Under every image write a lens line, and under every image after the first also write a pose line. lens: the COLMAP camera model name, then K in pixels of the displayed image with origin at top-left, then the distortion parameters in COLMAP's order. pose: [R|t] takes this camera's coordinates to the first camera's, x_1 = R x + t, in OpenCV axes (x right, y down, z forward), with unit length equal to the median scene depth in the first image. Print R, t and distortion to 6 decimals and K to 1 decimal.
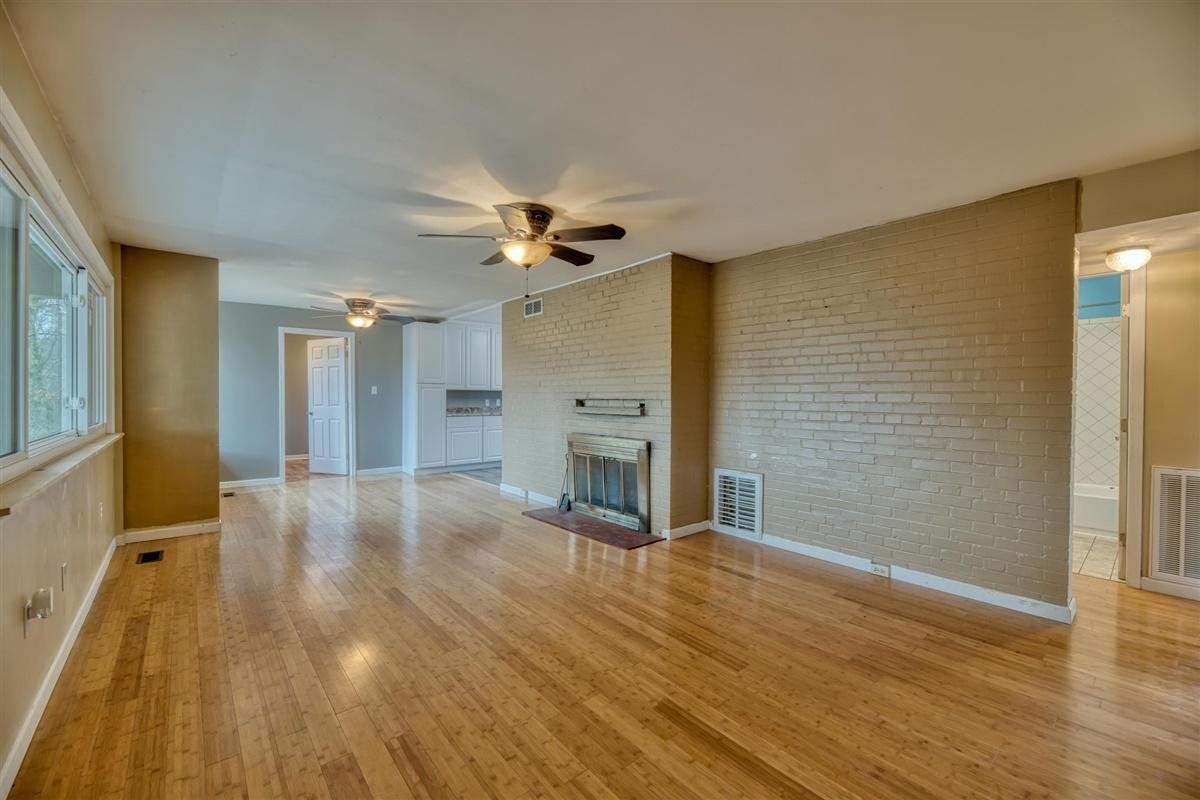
lens RADIAL K [[484.2, 0, 600.0], [0, 484.2, 400.0], [0, 0, 1]] dist [-0.000463, -0.003522]
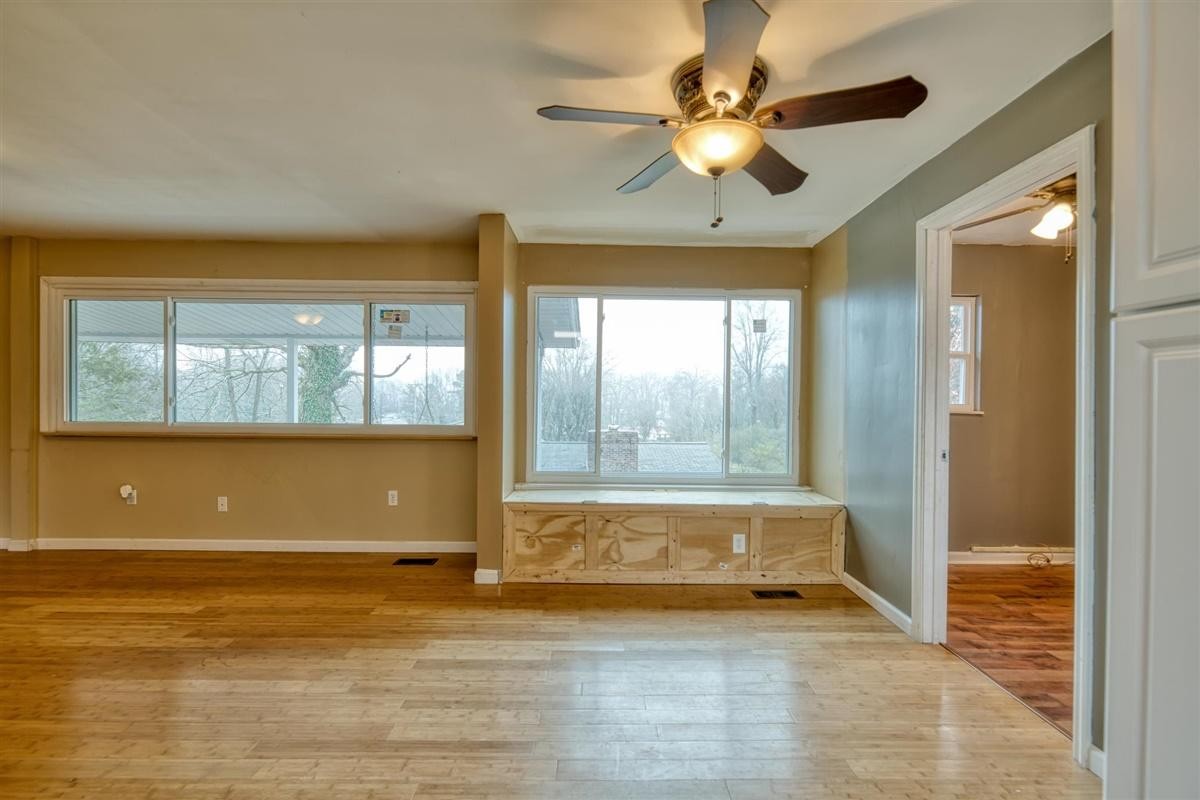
lens RADIAL K [[521.3, 0, 600.0], [0, 521.3, 400.0], [0, 0, 1]] dist [-0.000229, -0.000119]
pose [[-0.644943, -0.007248, -0.764196, -0.435609], [-0.016354, 0.999857, 0.004318, -0.019646], [0.764056, 0.015282, -0.644969, 2.398929]]
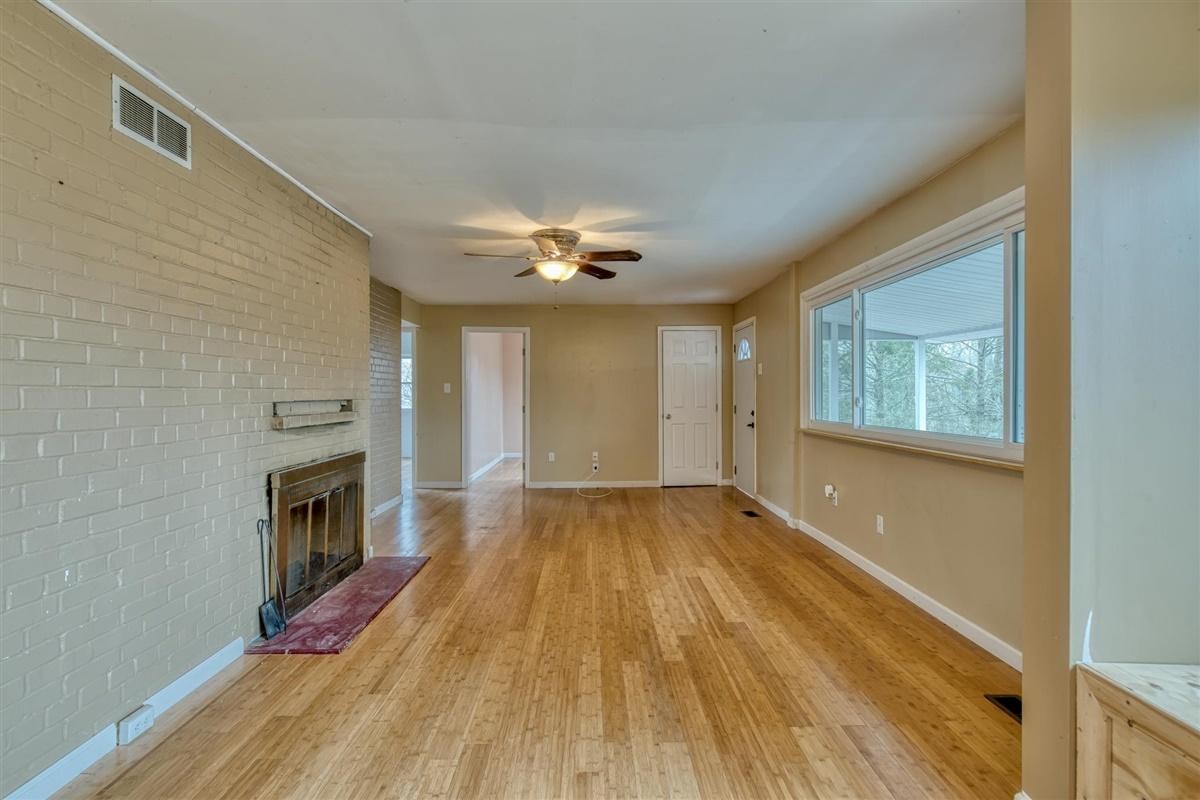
lens RADIAL K [[578.1, 0, 600.0], [0, 578.1, 400.0], [0, 0, 1]] dist [0.001383, -0.001934]
pose [[-0.767162, -0.006983, 0.641415, -1.186725], [0.003930, 0.999871, 0.015586, -0.020731], [-0.641441, 0.014478, -0.767036, 2.131503]]
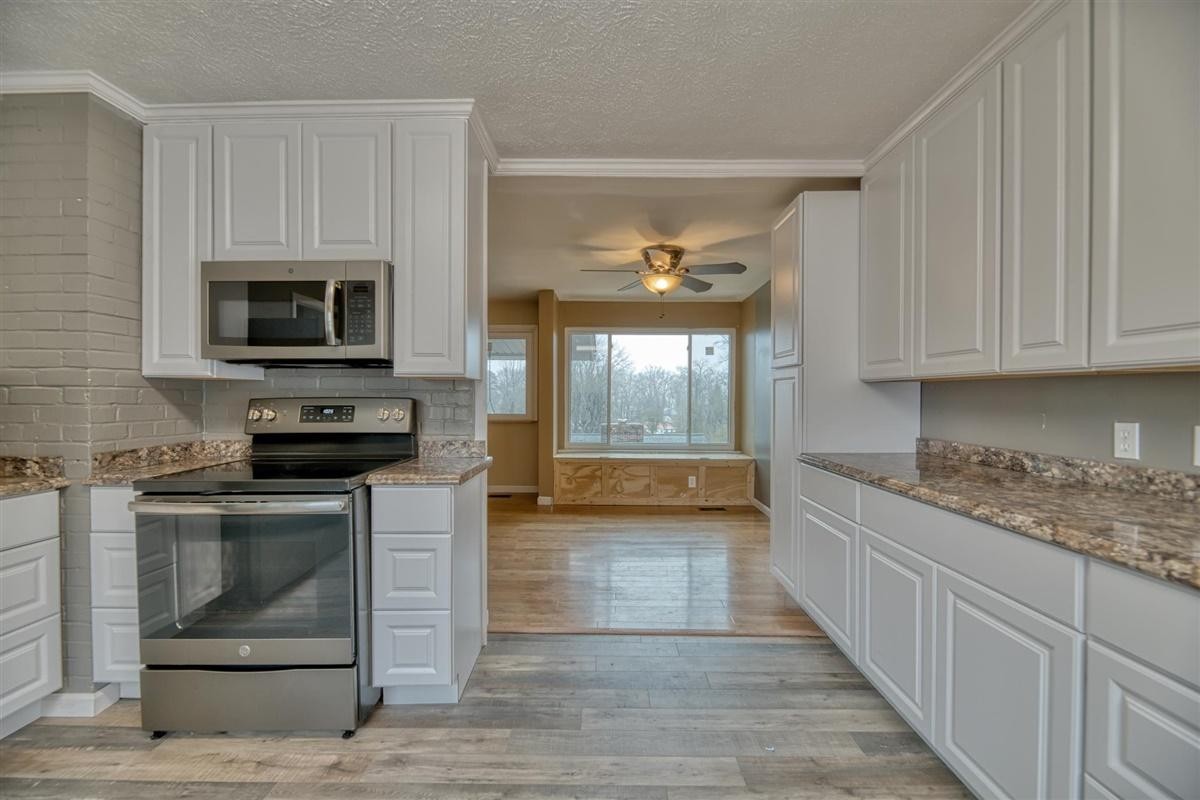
lens RADIAL K [[484.2, 0, 600.0], [0, 484.2, 400.0], [0, 0, 1]] dist [-0.000463, -0.003522]
pose [[-0.663240, -0.000122, -0.748406, 0.082419], [-0.009833, 0.999915, 0.008551, -0.021650], [0.748342, 0.013031, -0.663185, 2.846103]]
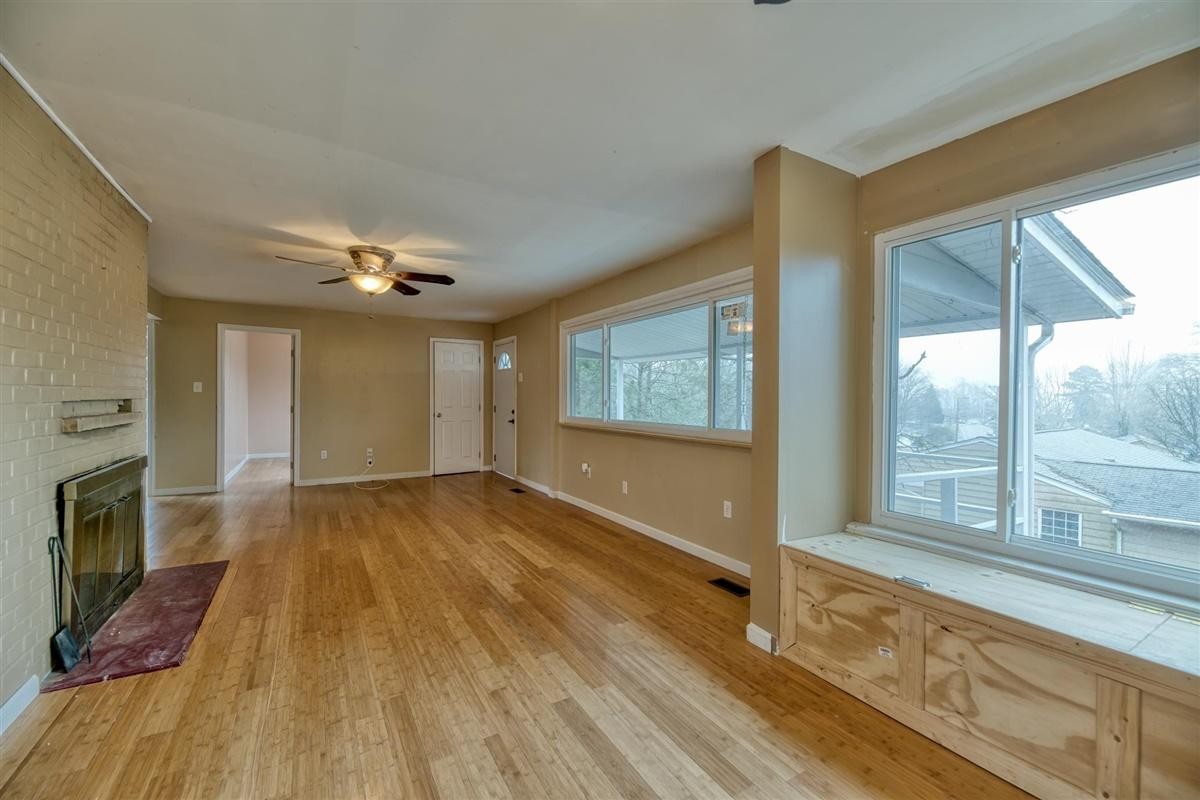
lens RADIAL K [[484.2, 0, 600.0], [0, 484.2, 400.0], [0, 0, 1]] dist [-0.000463, -0.003522]
pose [[-0.985038, -0.011149, 0.171976, -1.029907], [-0.009317, 0.999891, 0.011457, -0.021740], [-0.172085, 0.009684, -0.985034, 2.304948]]
